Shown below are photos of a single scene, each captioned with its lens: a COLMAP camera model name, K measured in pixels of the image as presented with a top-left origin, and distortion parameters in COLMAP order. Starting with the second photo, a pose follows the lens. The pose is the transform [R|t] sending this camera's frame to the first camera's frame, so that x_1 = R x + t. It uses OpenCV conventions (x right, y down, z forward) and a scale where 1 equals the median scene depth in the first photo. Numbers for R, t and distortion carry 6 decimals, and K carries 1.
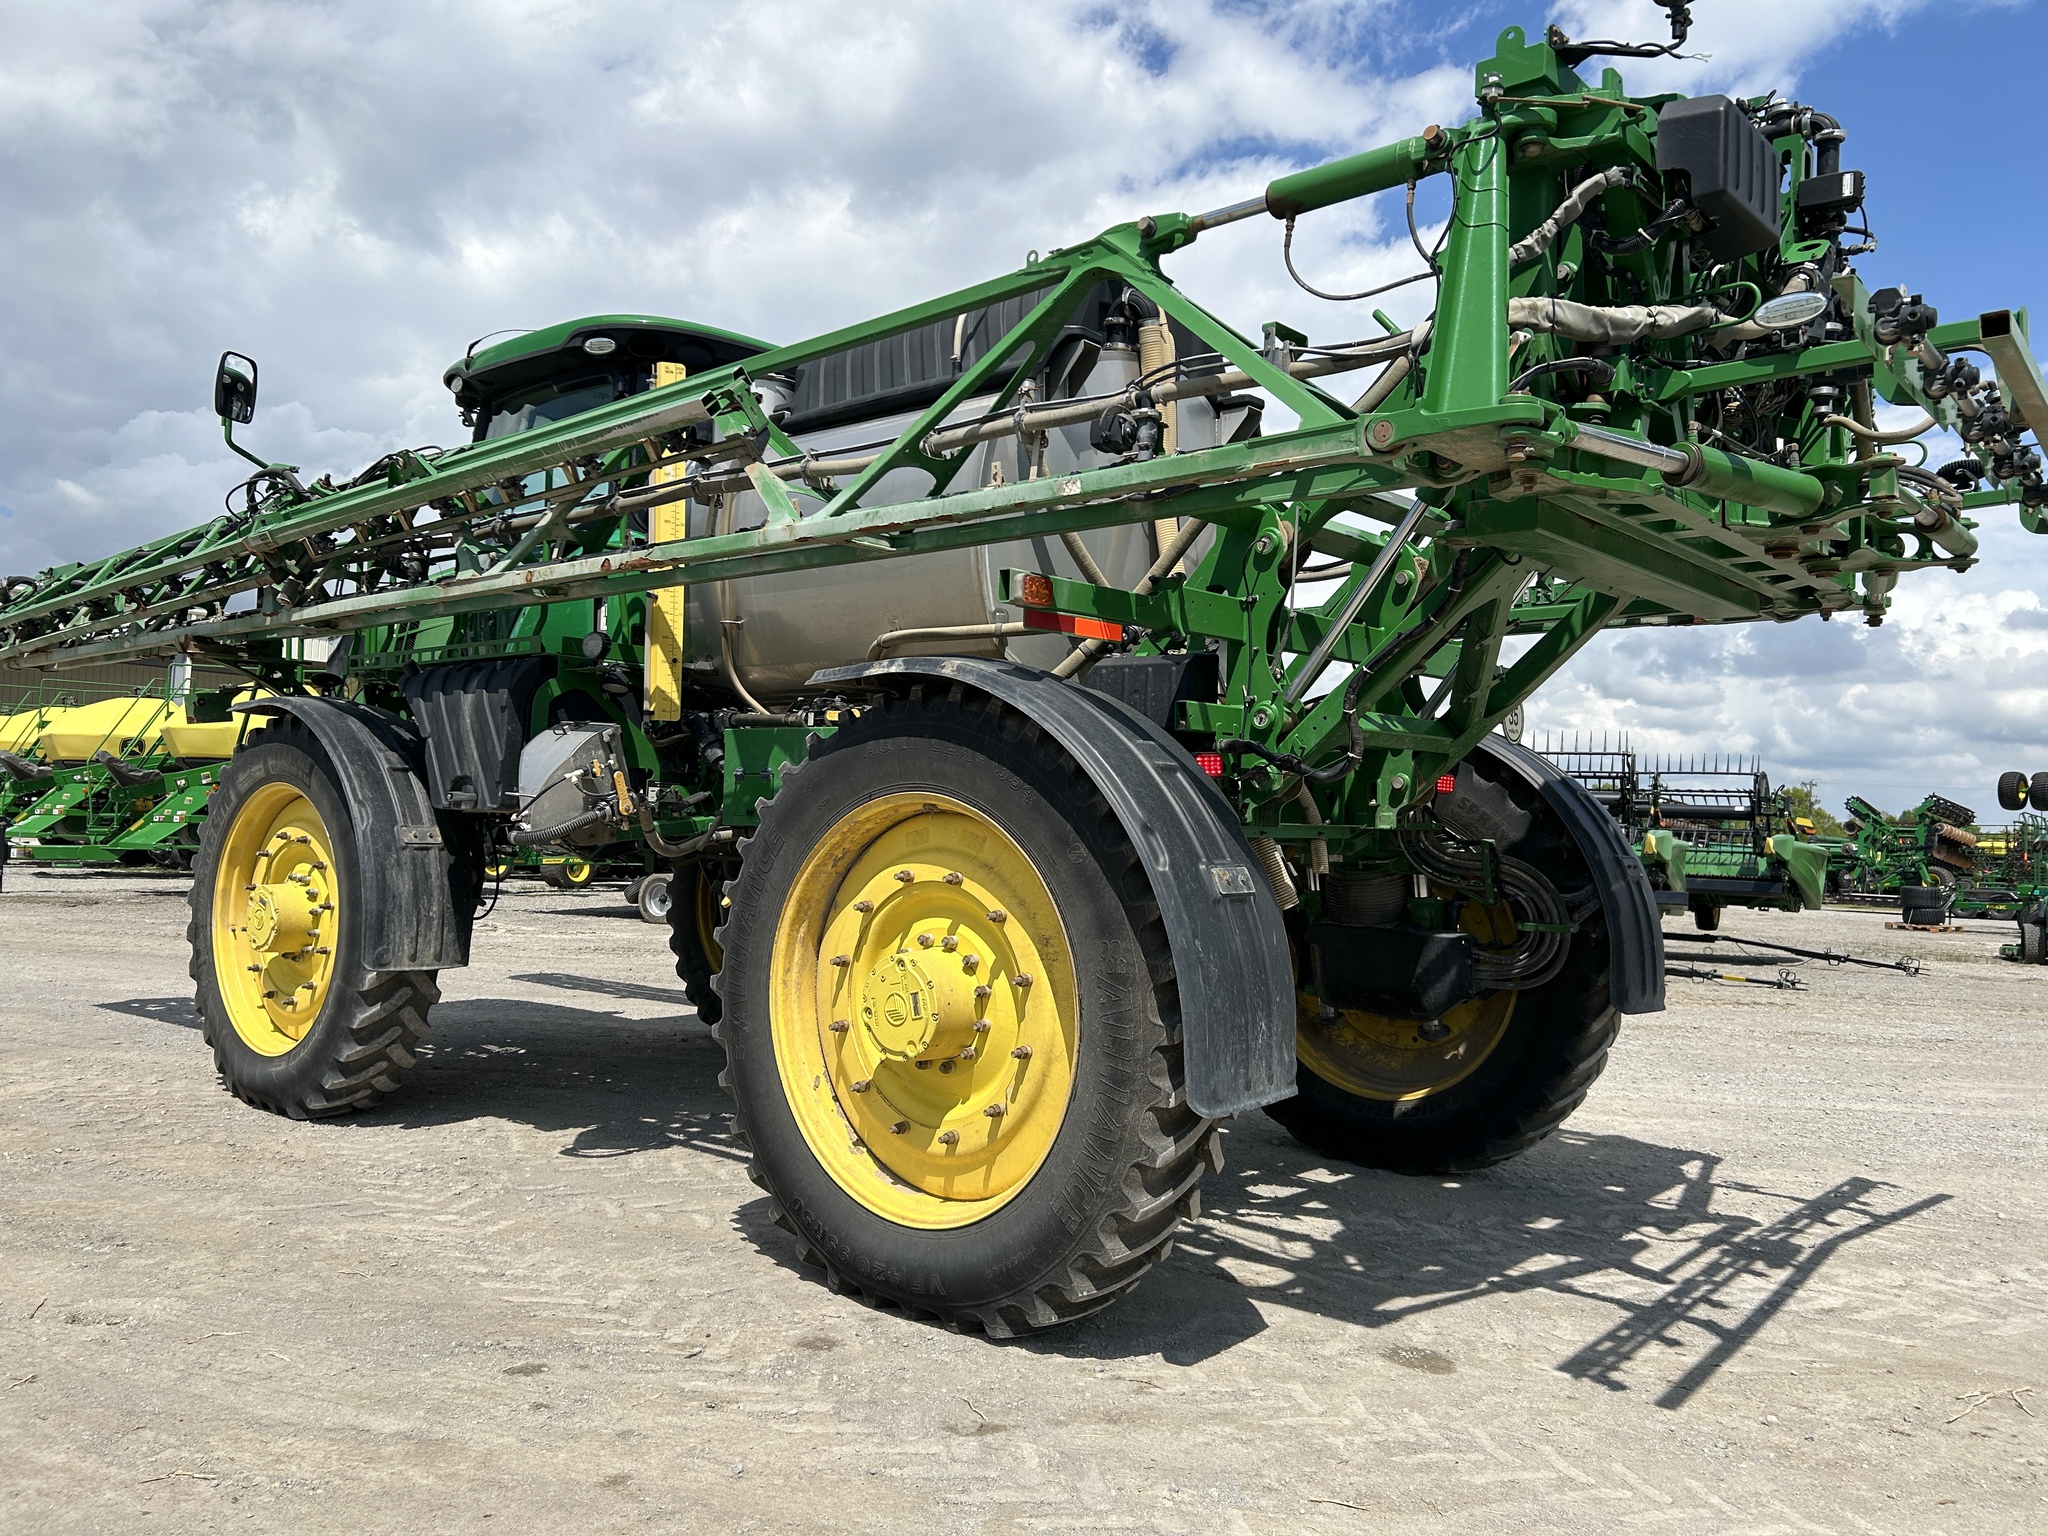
lens RADIAL K [[1564.3, 0, 1029.3], [0, 1564.3, 758.3], [0, 0, 1]] dist [0.045330, -0.044357]
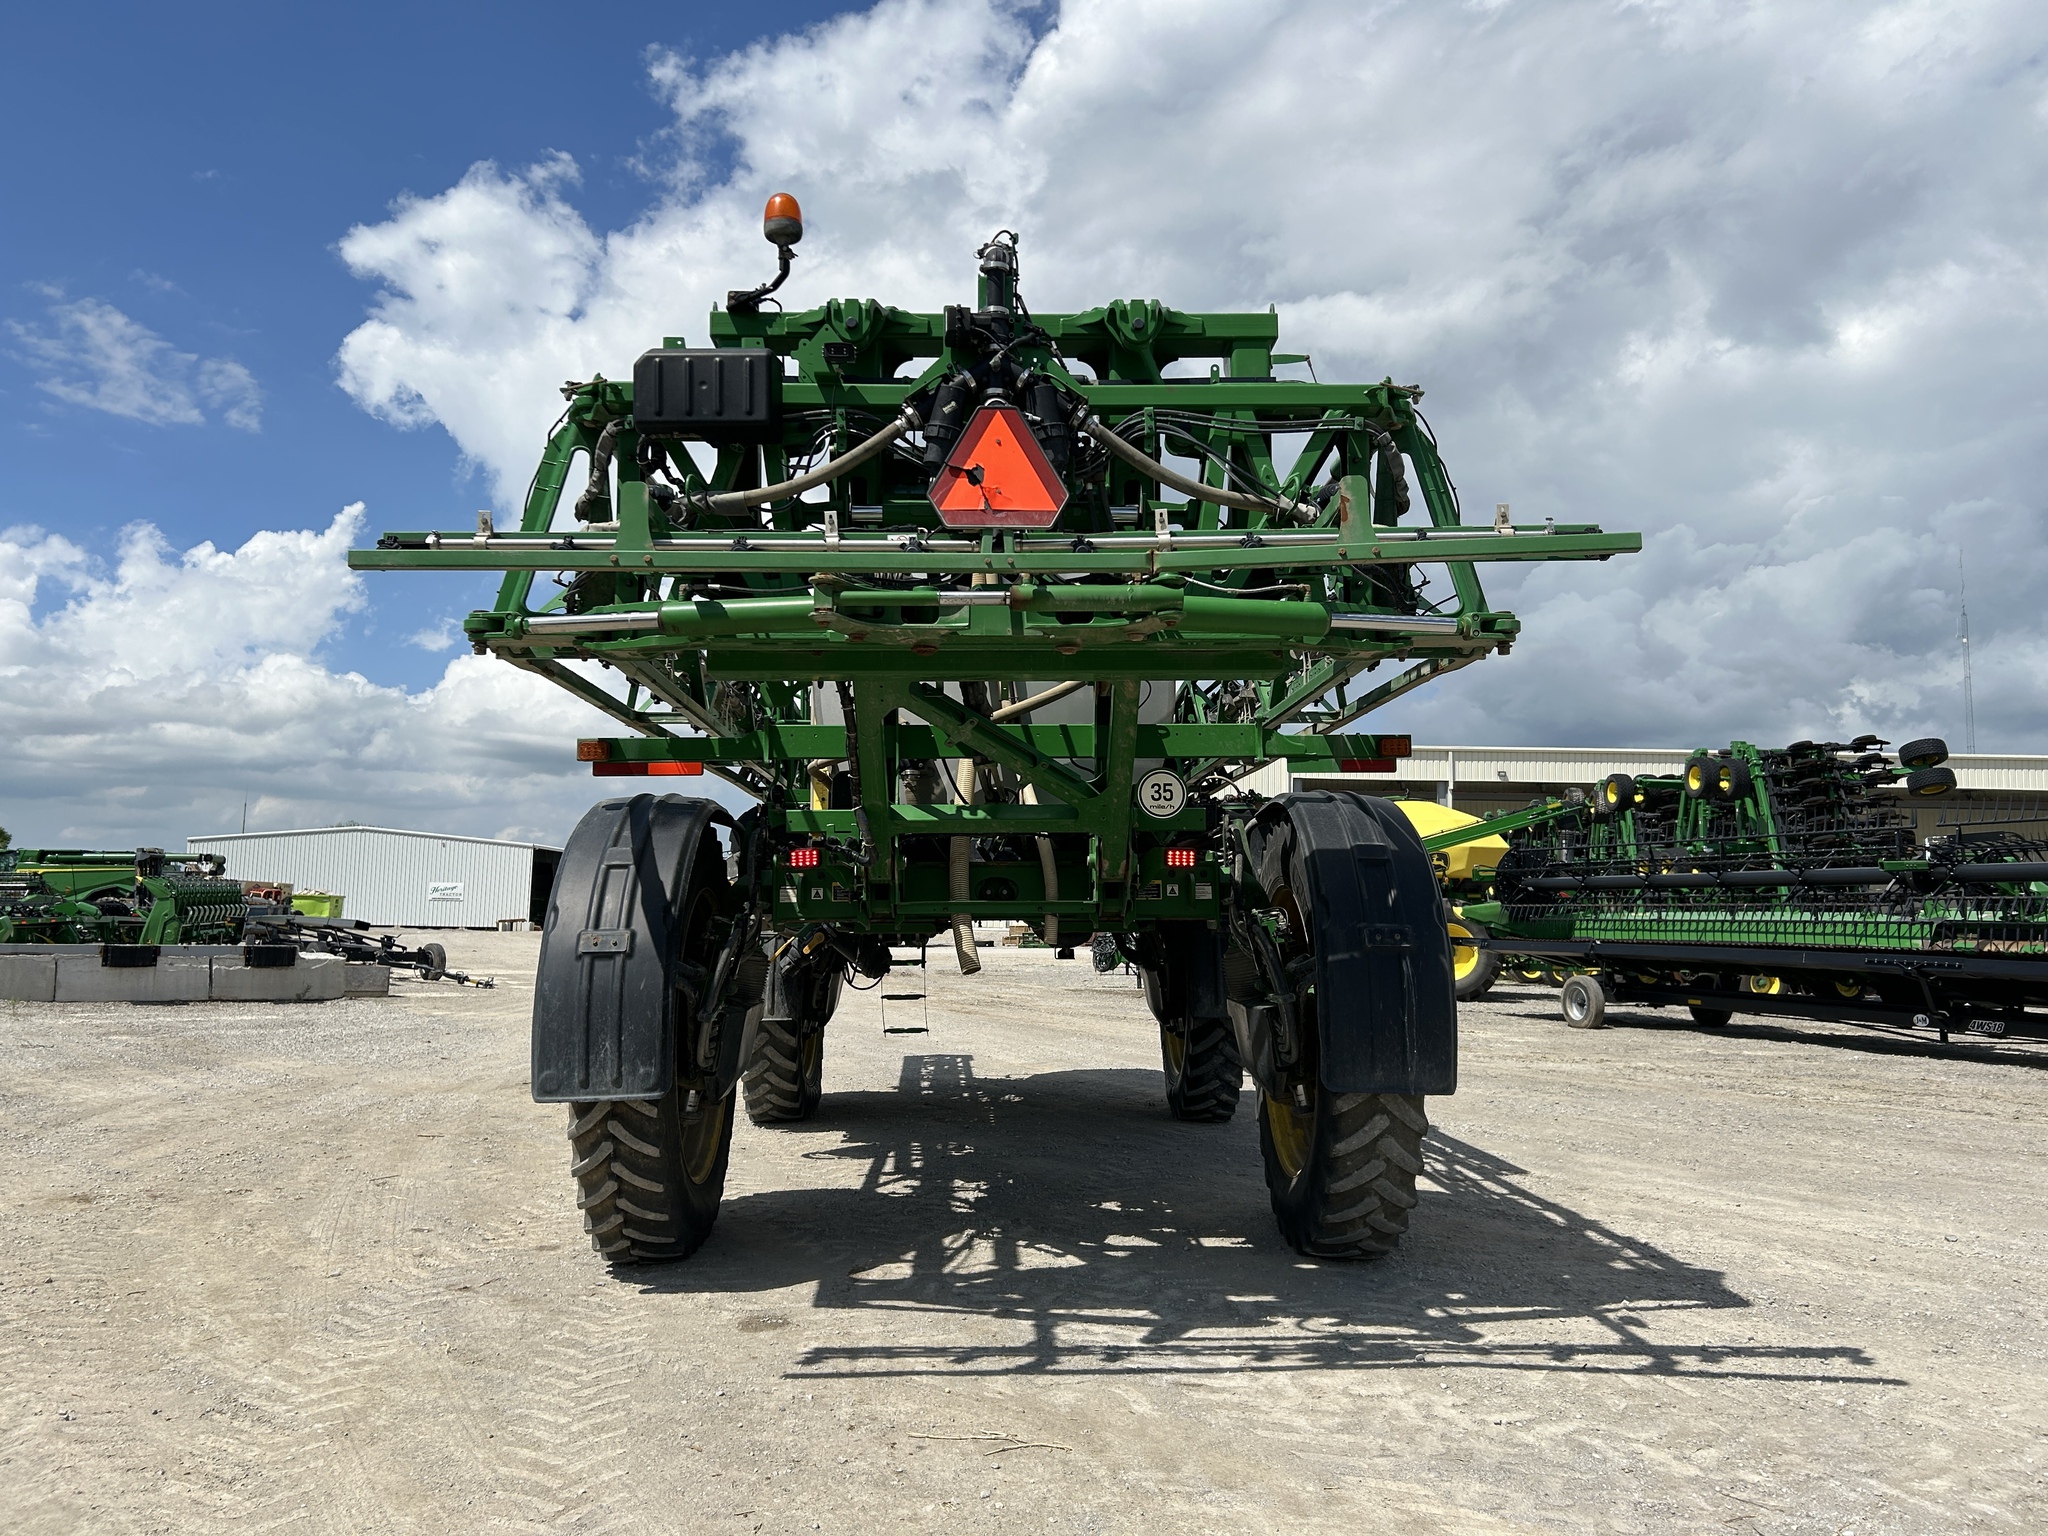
lens RADIAL K [[1564.3, 0, 1024.4], [0, 1564.3, 786.0], [0, 0, 1]] dist [0.045330, -0.044357]
pose [[0.664180, -0.085643, -0.742651, 1.040395], [0.044953, 0.996194, -0.074678, 0.041195], [0.746220, 0.016216, 0.665502, 0.232548]]
